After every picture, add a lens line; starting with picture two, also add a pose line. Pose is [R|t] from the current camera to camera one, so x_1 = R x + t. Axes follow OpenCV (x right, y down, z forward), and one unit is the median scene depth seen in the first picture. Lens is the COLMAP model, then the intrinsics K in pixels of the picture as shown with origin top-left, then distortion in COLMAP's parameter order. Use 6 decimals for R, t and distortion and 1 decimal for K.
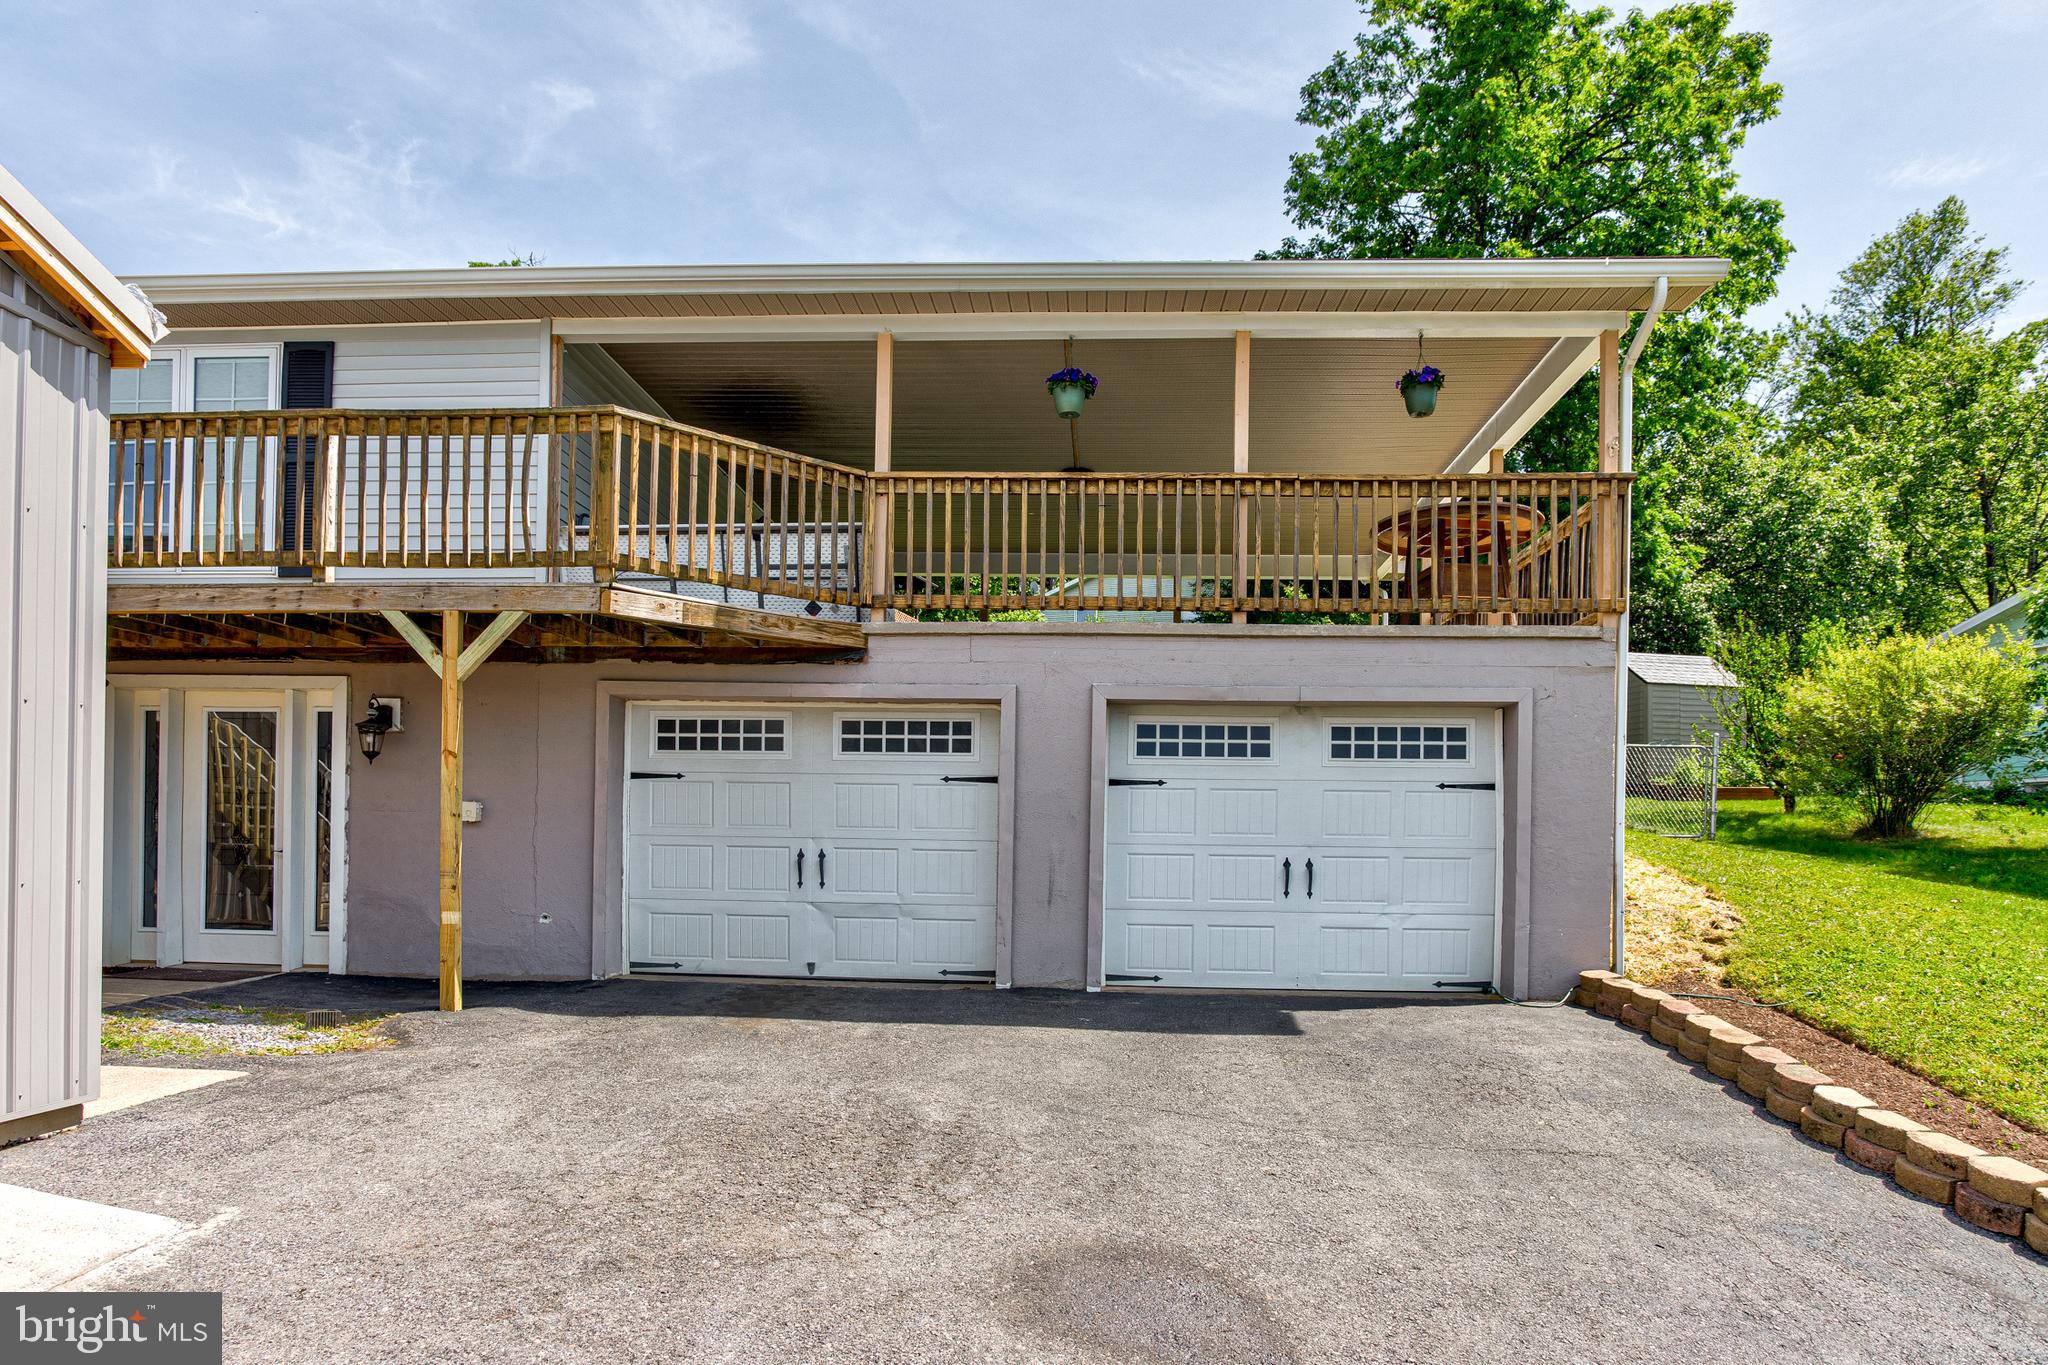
lens RADIAL K [[1174.0, 0, 979.1], [0, 1174.0, 858.5], [0, 0, 1]] dist [-0.031963, 0.010774]
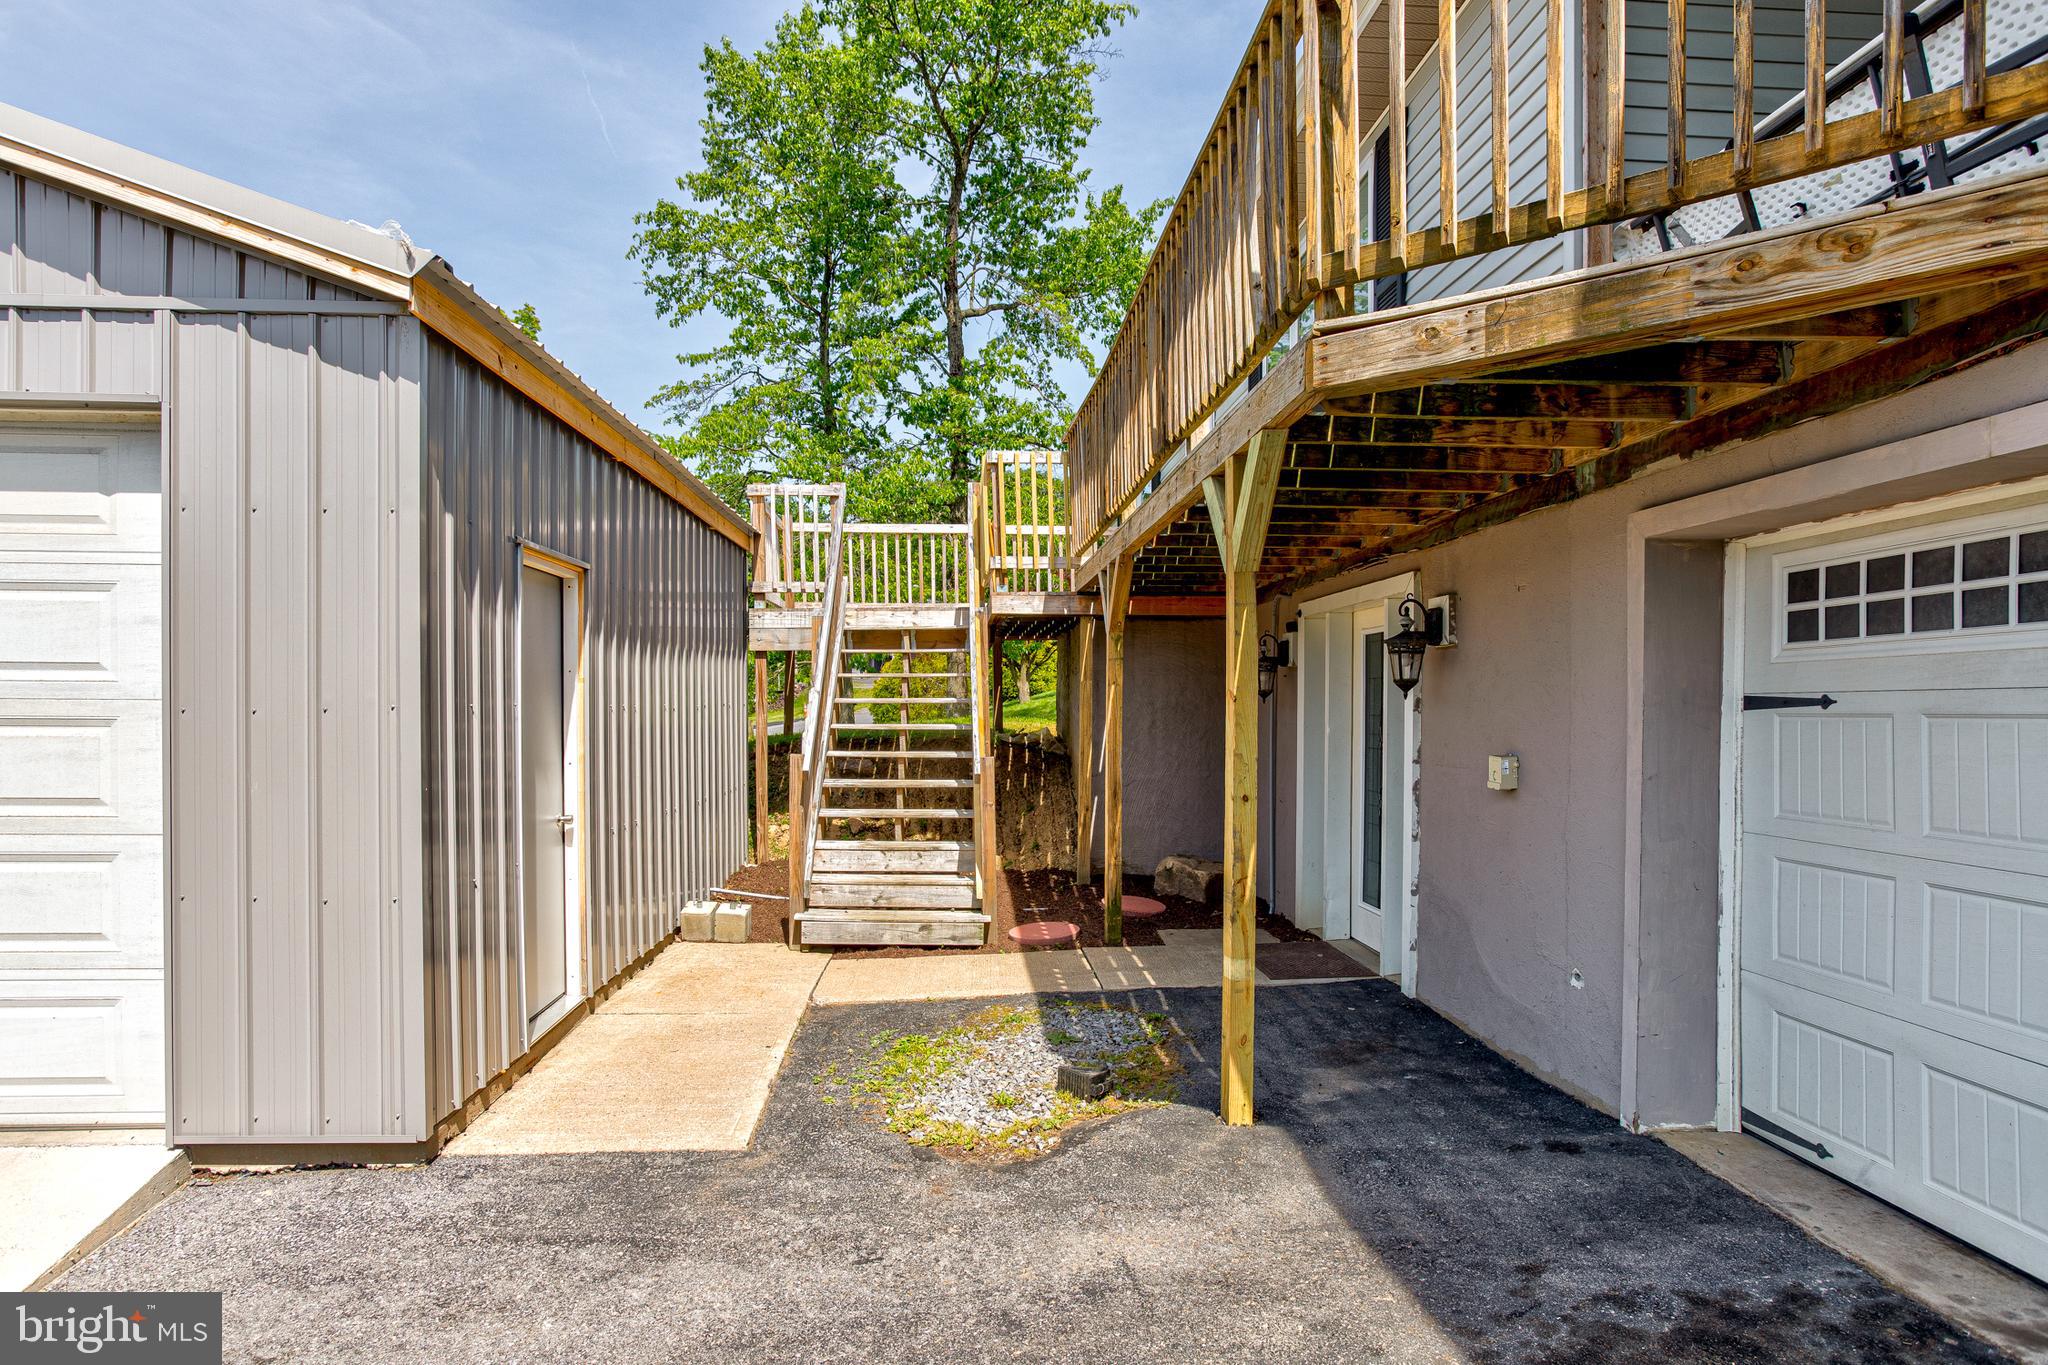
lens RADIAL K [[1161.3, 0, 1058.7], [0, 1161.3, 724.9], [0, 0, 1]] dist [-0.030179, 0.002726]
pose [[0.177522, -0.005786, -0.984100, 0.103667], [-0.009277, 0.999928, -0.007552, -0.058485], [0.984073, 0.010470, 0.177455, 0.682660]]
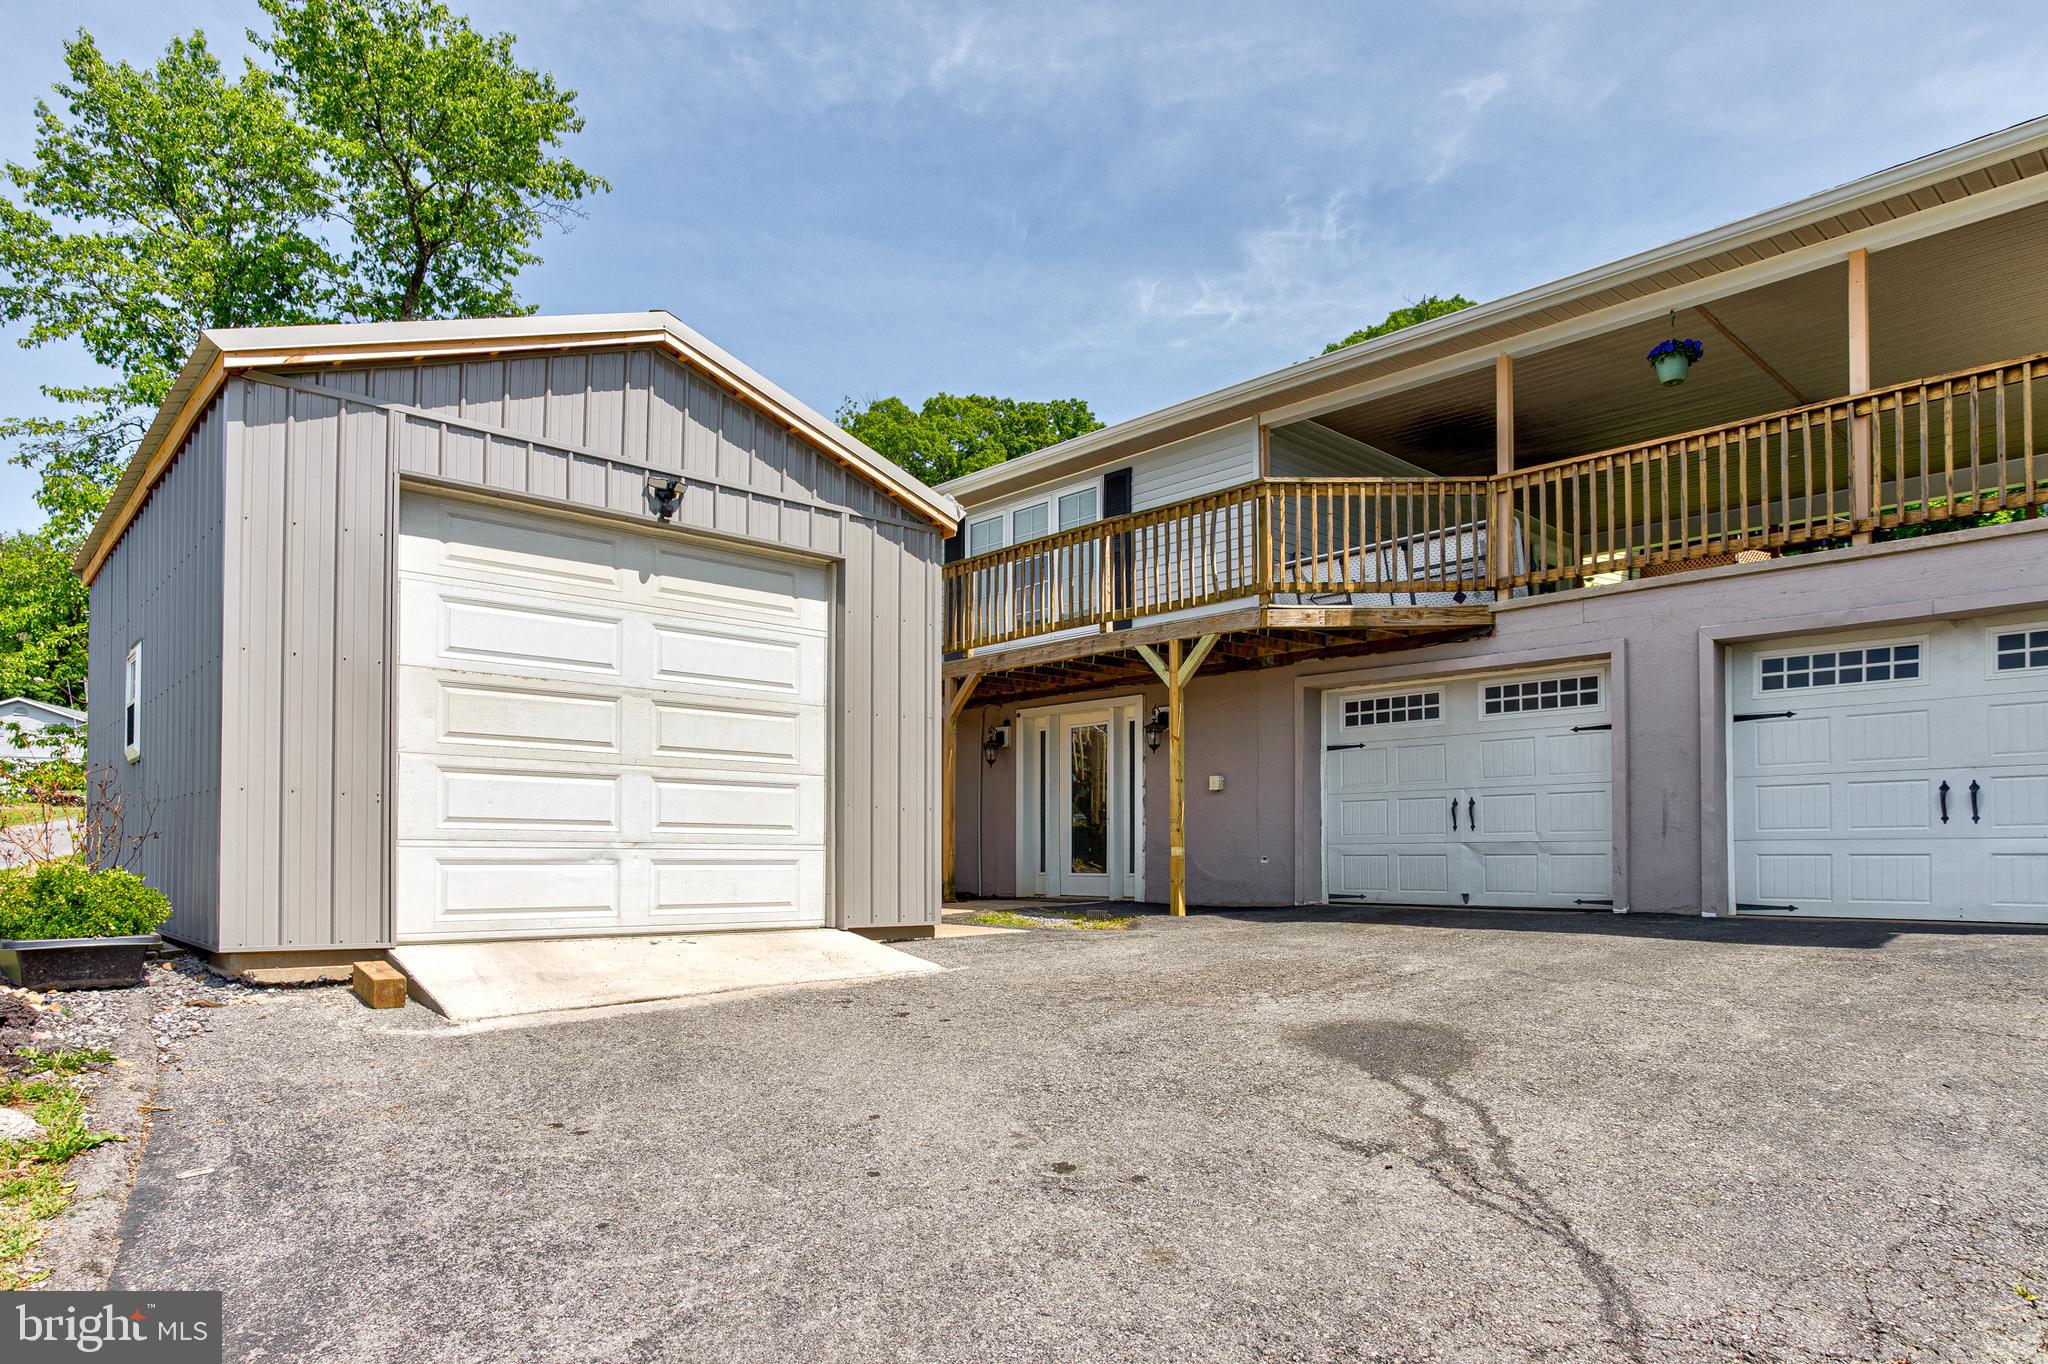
lens RADIAL K [[1174.0, 0, 1066.3], [0, 1174.0, 826.0], [0, 0, 1]] dist [-0.031963, 0.010774]
pose [[0.759135, -0.034956, -0.649994, 0.330708], [0.011689, 0.999128, -0.040081, 0.064951], [0.650829, 0.022830, 0.758881, -0.165540]]
